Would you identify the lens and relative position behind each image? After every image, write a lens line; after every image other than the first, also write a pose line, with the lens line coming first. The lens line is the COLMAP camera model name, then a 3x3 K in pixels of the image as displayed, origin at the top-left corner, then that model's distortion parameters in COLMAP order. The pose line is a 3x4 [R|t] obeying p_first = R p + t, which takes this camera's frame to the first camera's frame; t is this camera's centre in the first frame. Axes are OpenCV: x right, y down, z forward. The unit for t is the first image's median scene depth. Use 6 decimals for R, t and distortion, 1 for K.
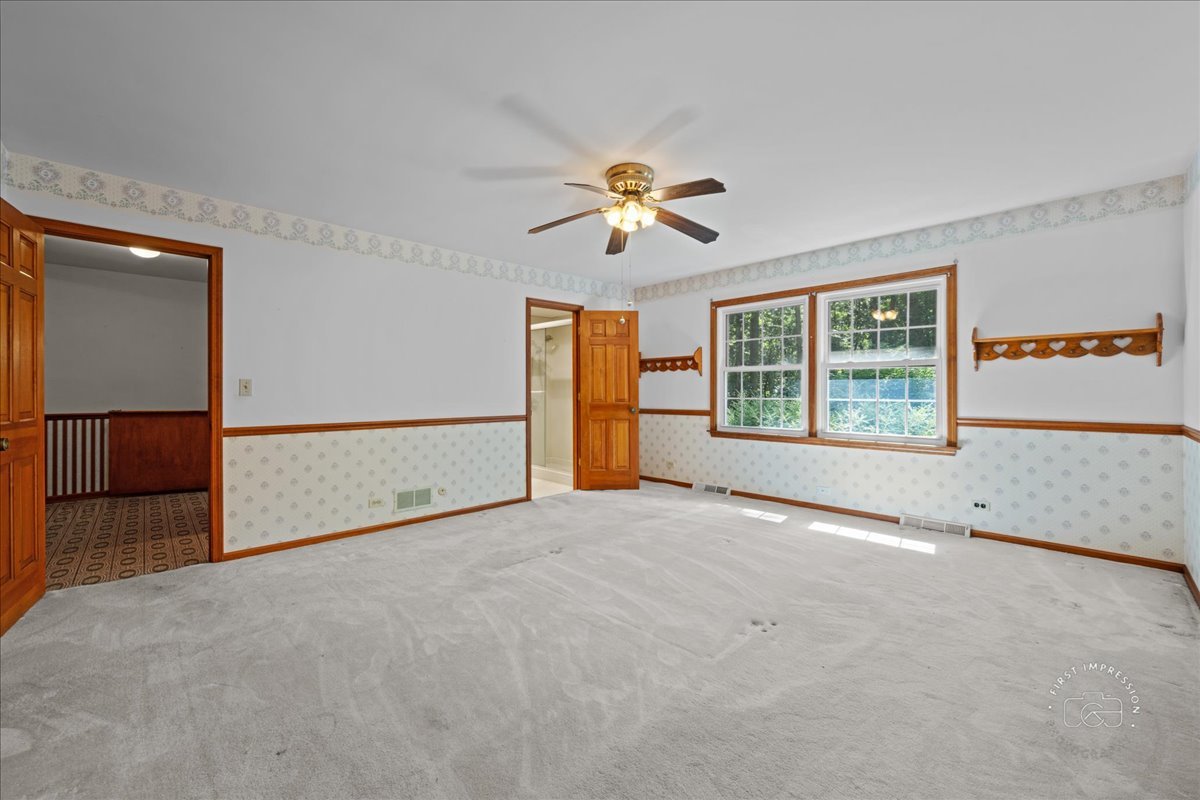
lens RADIAL K [[472.6, 0, 598.7], [0, 472.6, 394.4], [0, 0, 1]] dist [-0.001285, -0.000427]
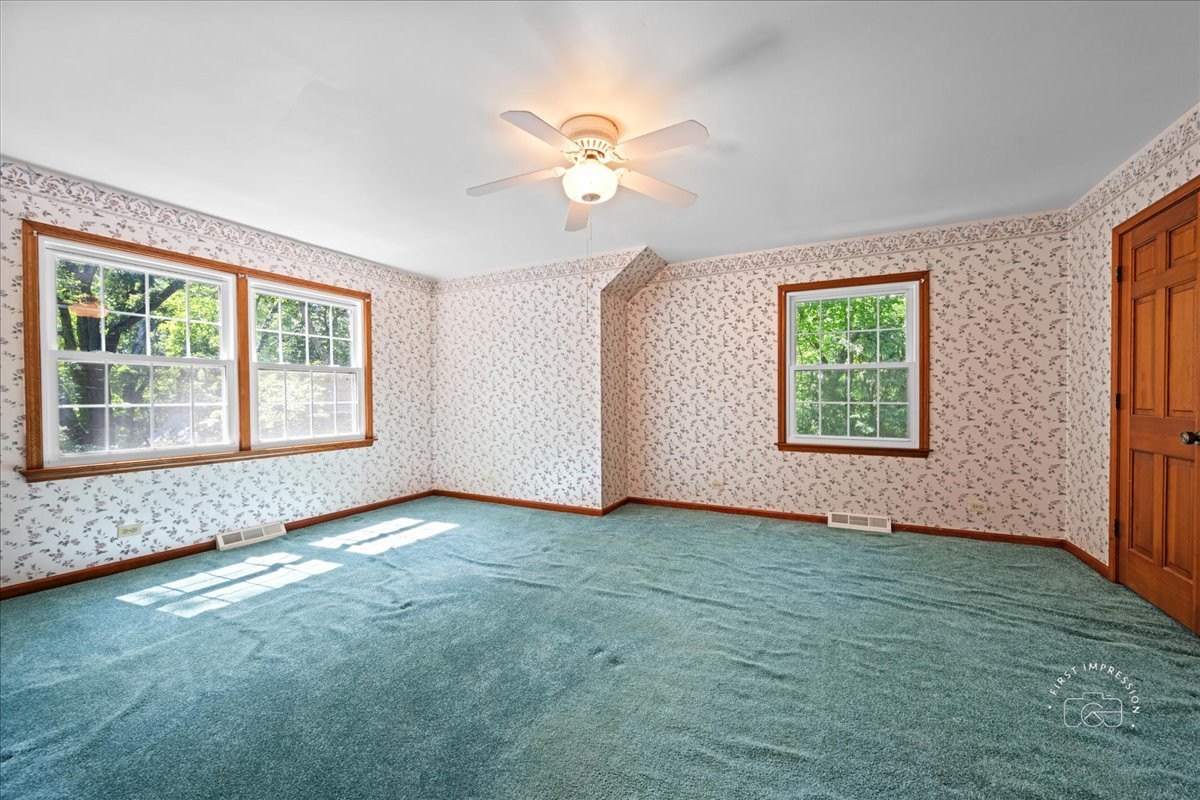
lens RADIAL K [[477.5, 0, 602.4], [0, 477.5, 403.2], [0, 0, 1]] dist [0.001676, 0.000285]
pose [[-0.339204, -0.014728, 0.940597, -0.536280], [0.004365, 0.999842, 0.017230, -0.005913], [-0.940703, 0.009950, -0.339086, 0.706986]]
